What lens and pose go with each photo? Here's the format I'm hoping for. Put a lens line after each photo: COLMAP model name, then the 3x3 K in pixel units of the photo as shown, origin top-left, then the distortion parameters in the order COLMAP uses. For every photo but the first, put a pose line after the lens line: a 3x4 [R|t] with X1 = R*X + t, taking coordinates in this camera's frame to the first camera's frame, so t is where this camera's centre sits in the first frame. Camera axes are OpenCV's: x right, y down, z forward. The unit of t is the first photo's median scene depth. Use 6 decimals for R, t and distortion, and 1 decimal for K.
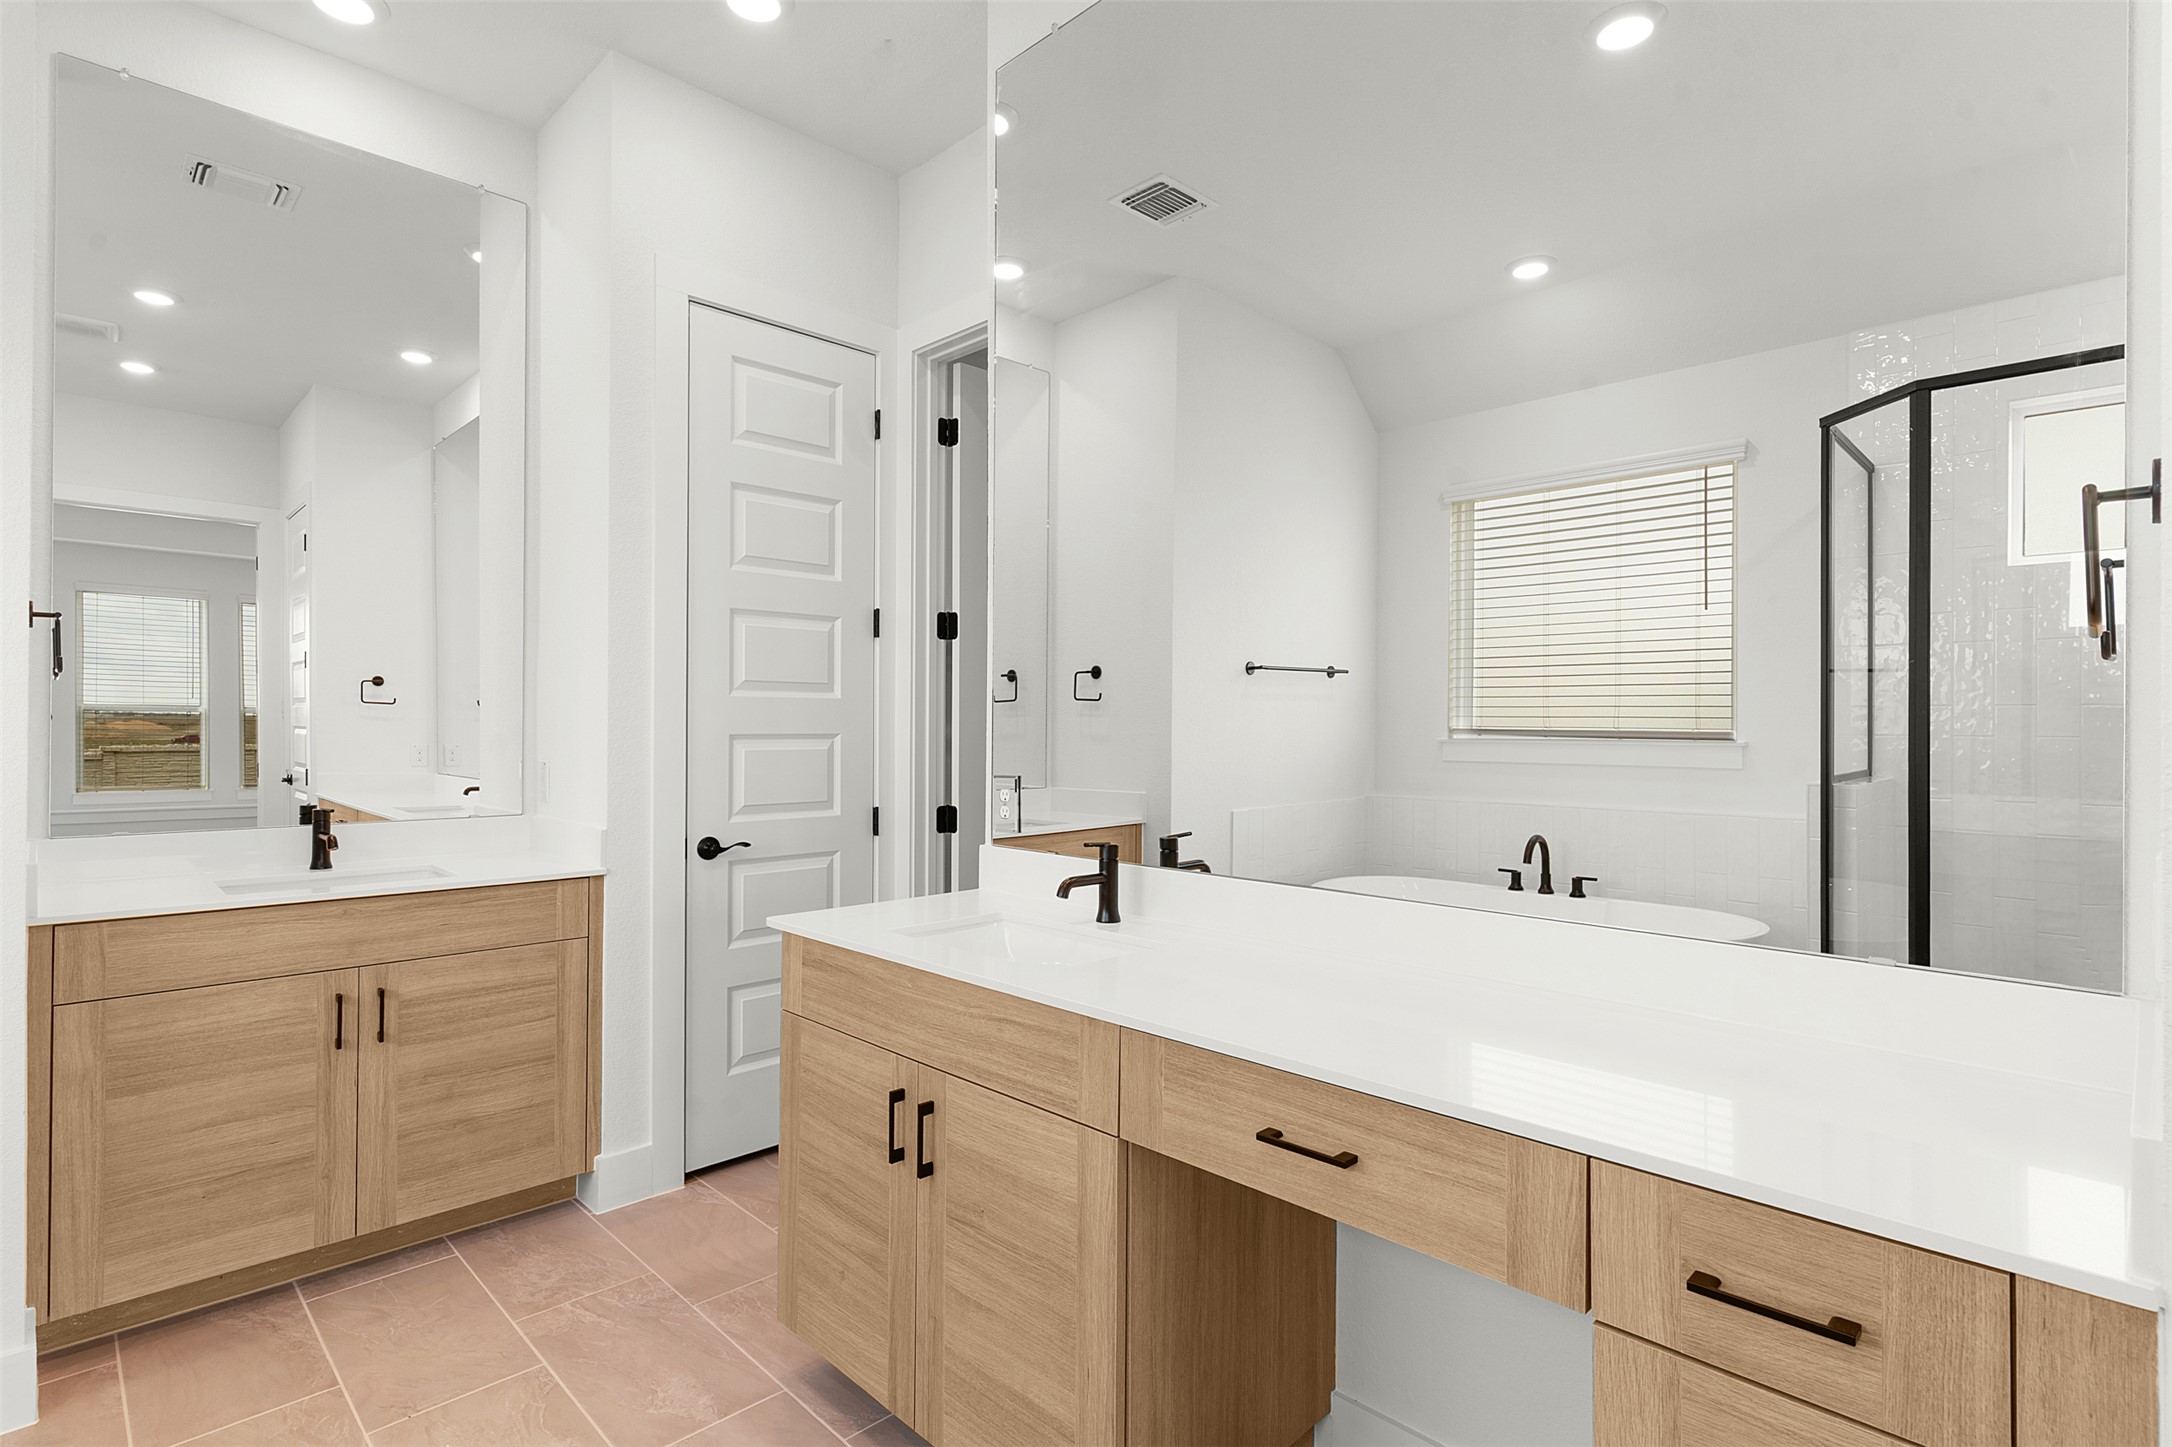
lens RADIAL K [[1051.8, 0, 1094.4], [0, 1051.8, 732.3], [0, 0, 1]] dist [0.001793, 0.001710]
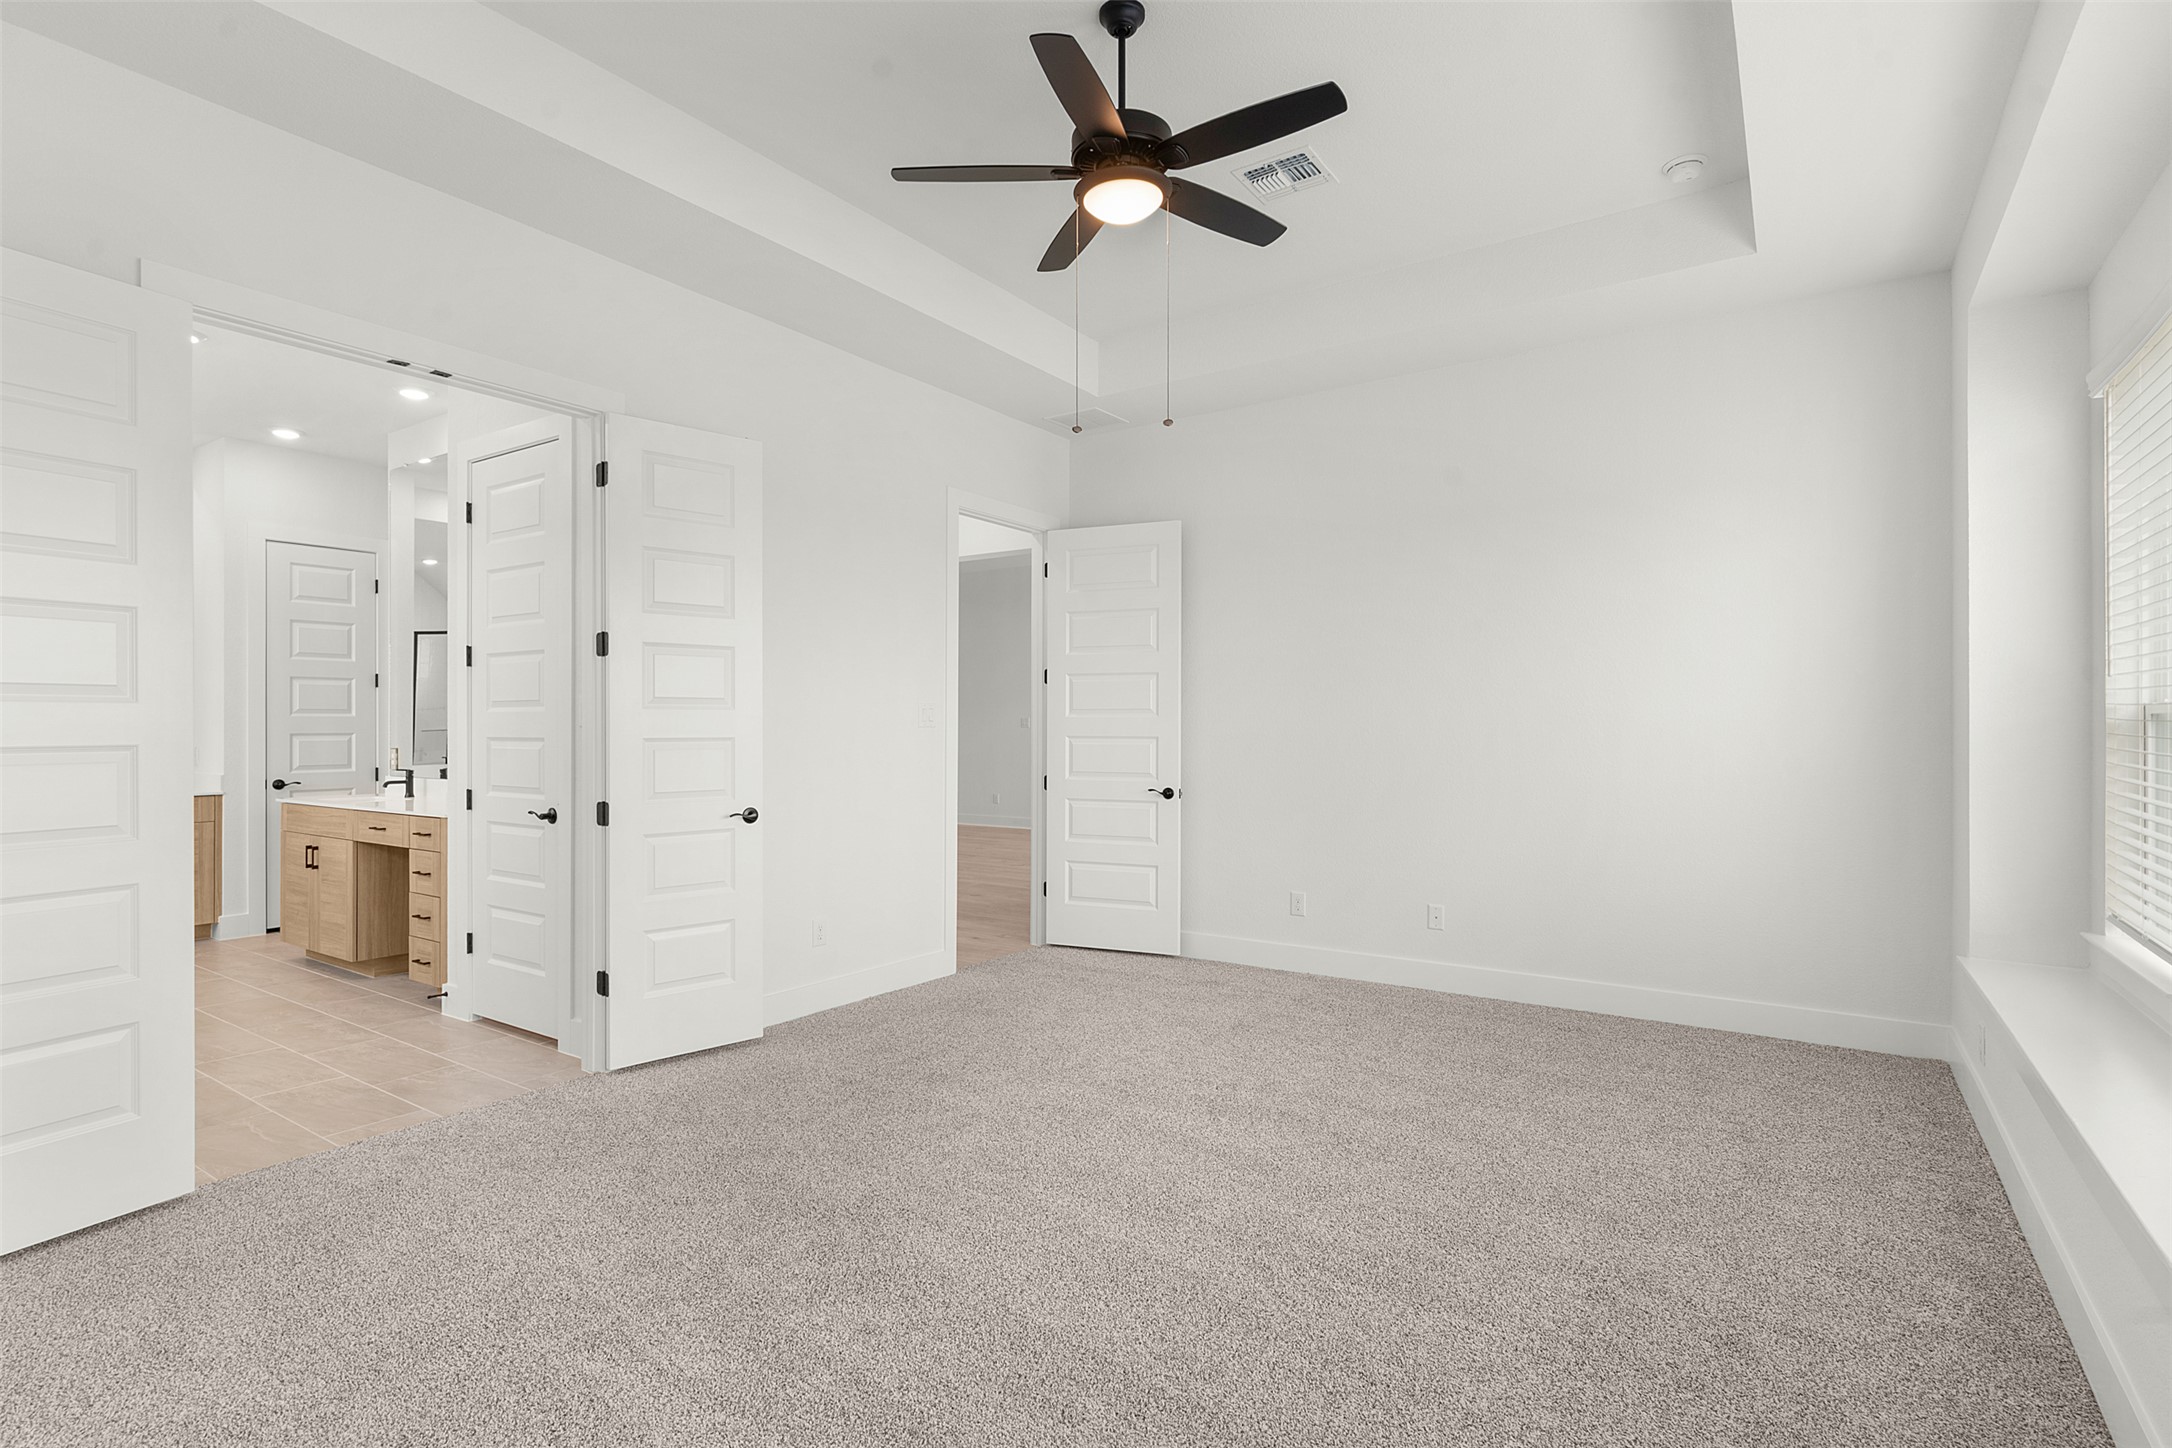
lens RADIAL K [[1051.8, 0, 1077.2], [0, 1051.8, 728.8], [0, 0, 1]] dist [0.001793, 0.001710]
pose [[0.985210, -0.007833, 0.171173, 0.955314], [0.008483, 0.999959, -0.003068, 0.013862], [-0.171142, 0.004475, 0.985236, -1.549021]]
